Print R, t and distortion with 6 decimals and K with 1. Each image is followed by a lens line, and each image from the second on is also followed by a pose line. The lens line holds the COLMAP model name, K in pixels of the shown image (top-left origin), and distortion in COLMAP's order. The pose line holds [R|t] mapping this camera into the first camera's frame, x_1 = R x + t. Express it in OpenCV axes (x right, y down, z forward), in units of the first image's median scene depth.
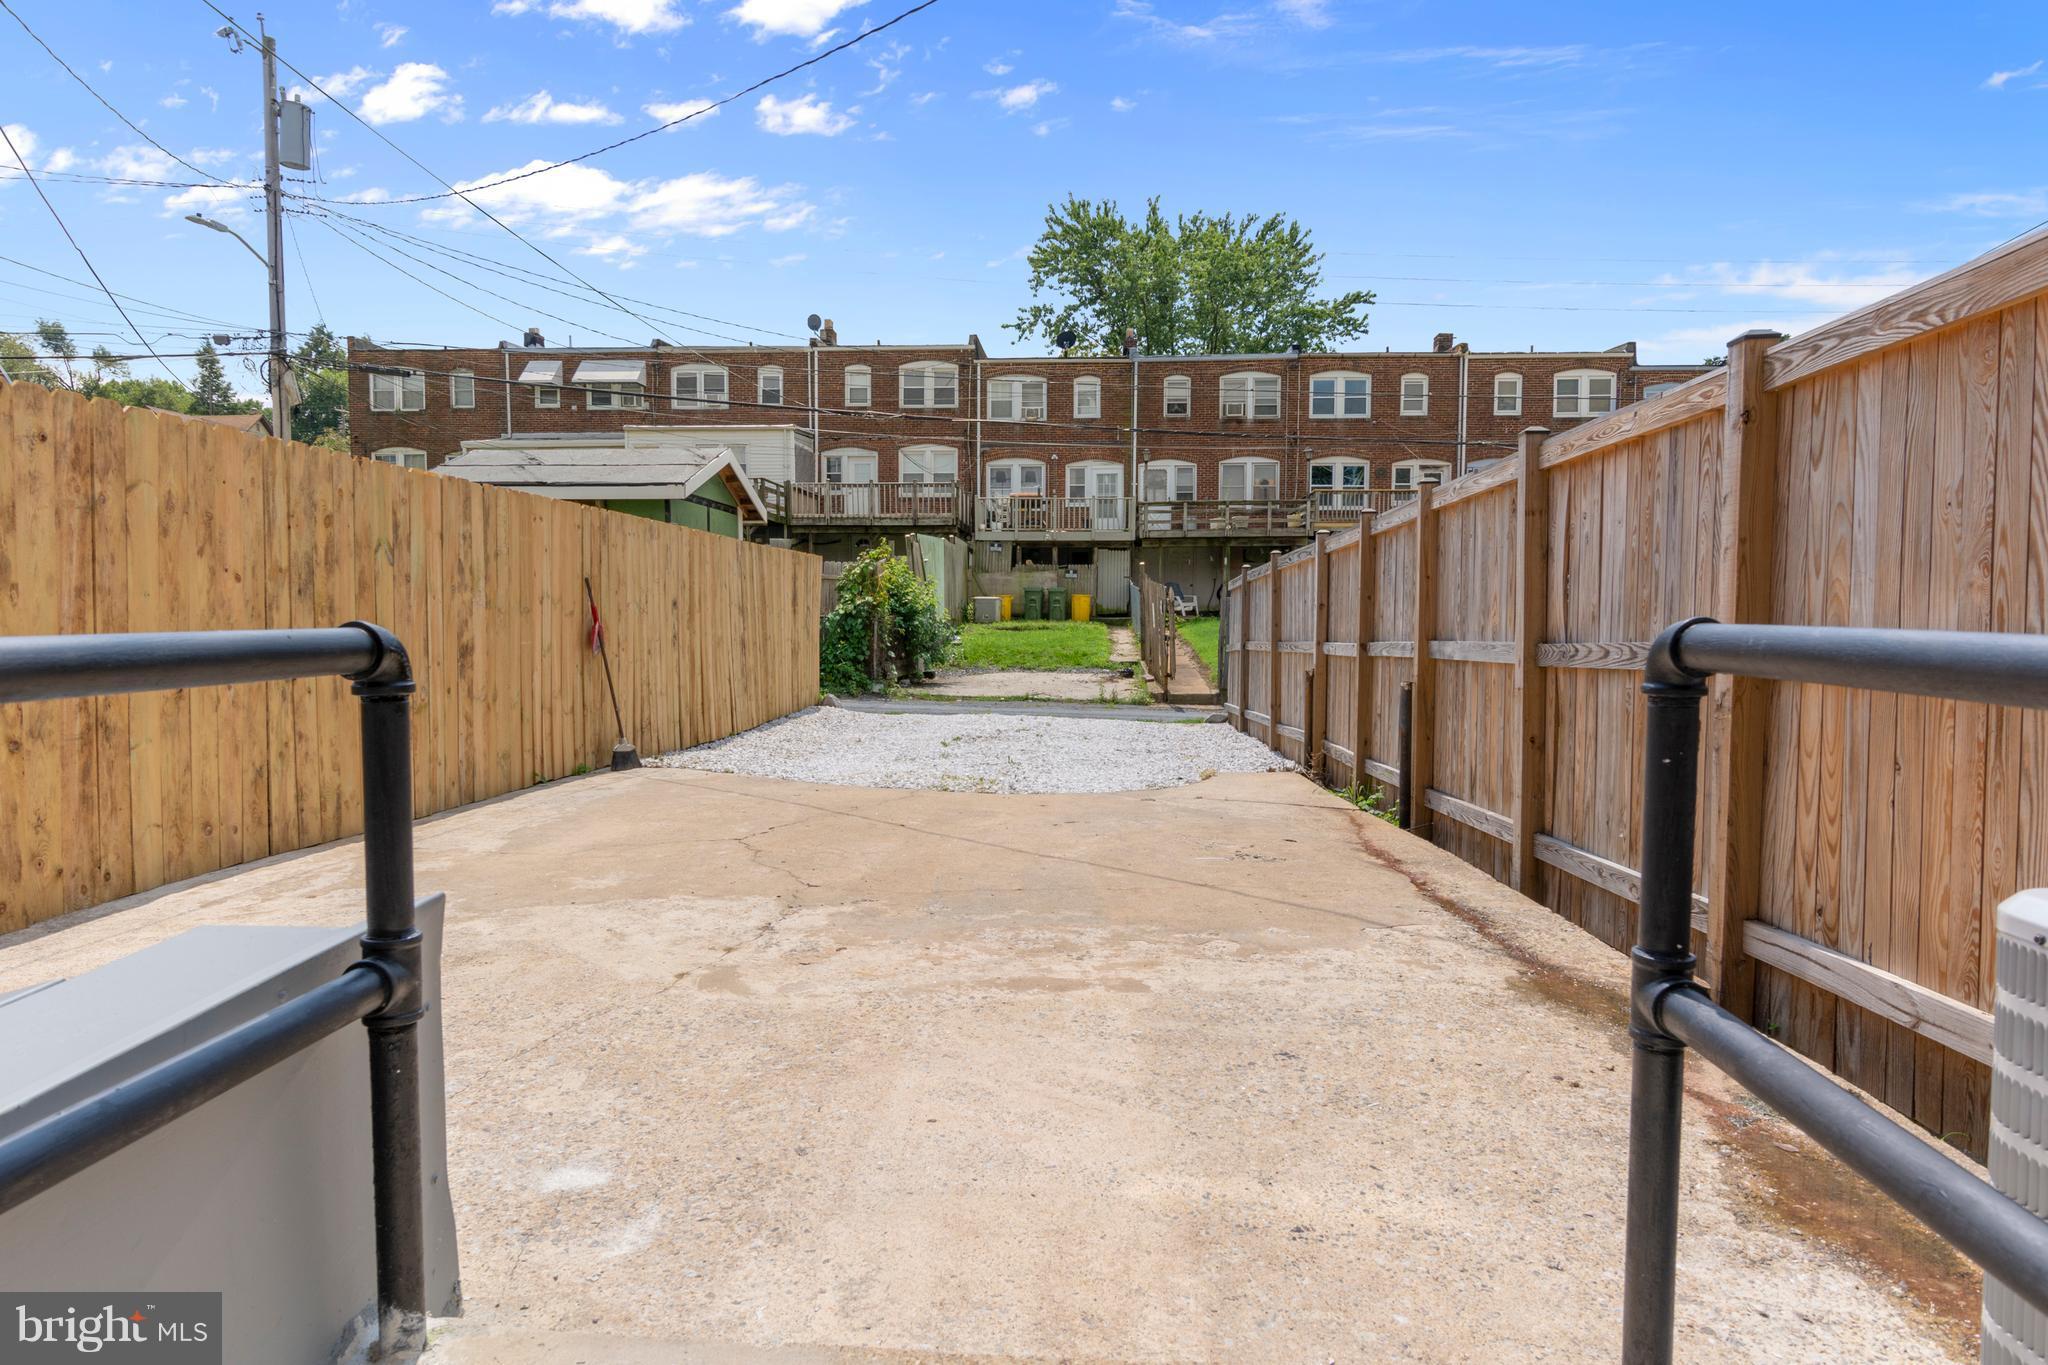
lens RADIAL K [[1216.7, 0, 1031.7], [0, 1216.7, 667.0], [0, 0, 1]] dist [-0.004972, 0.004186]
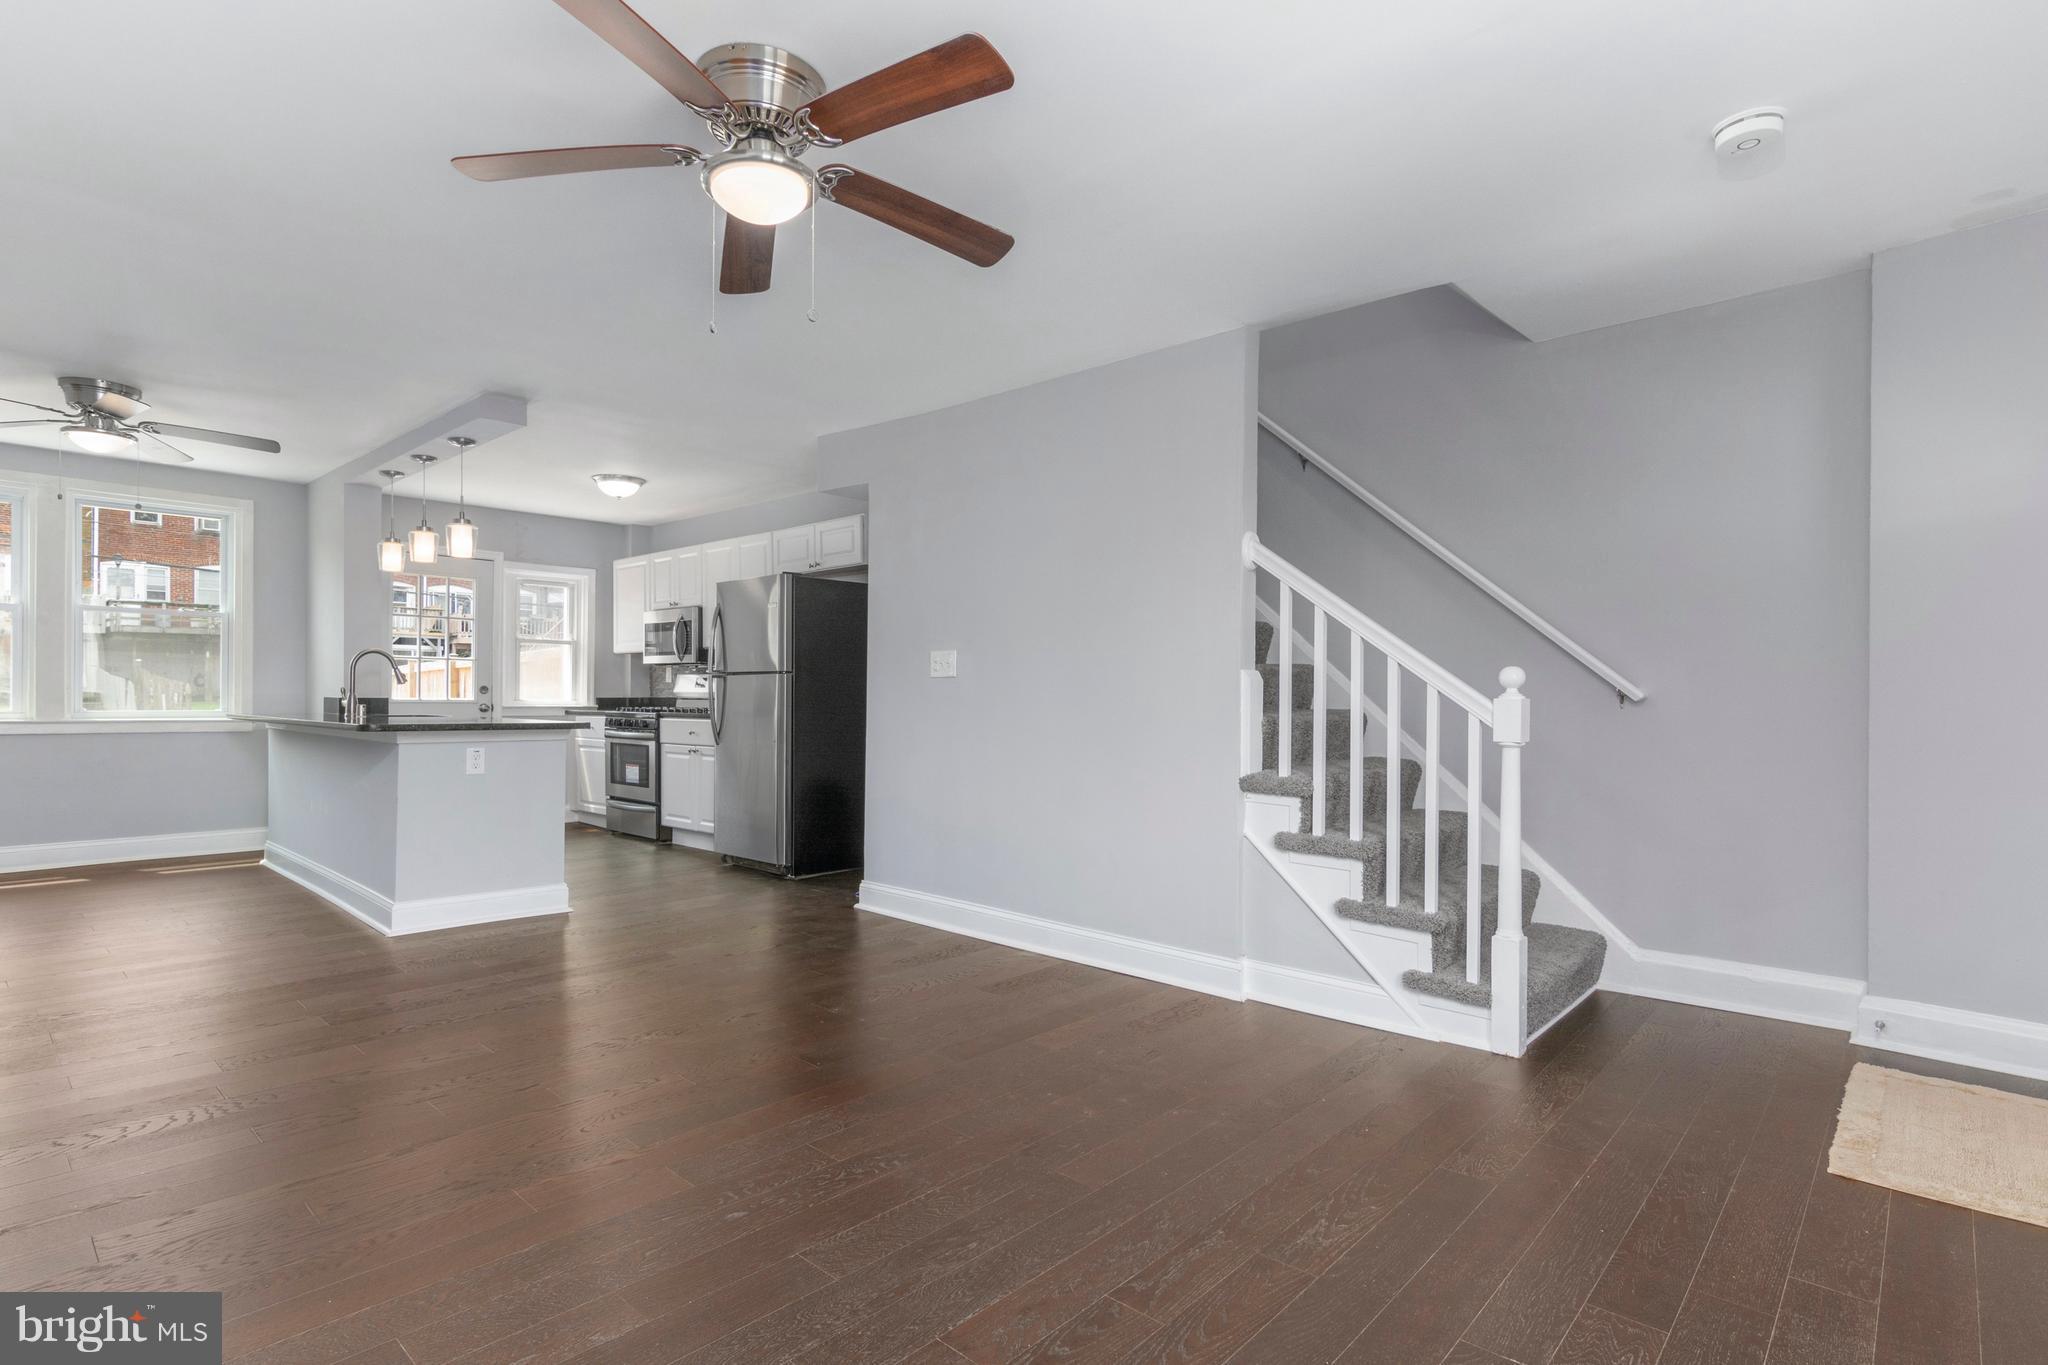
lens RADIAL K [[1003.2, 0, 1022.9], [0, 1003.2, 691.9], [0, 0, 1]] dist [0.006190, -0.000624]
pose [[0.639253, 0.005620, 0.768976, -0.080978], [0.028938, 0.999089, -0.031359, 0.002653], [-0.768452, 0.042299, 0.638508, -0.222019]]
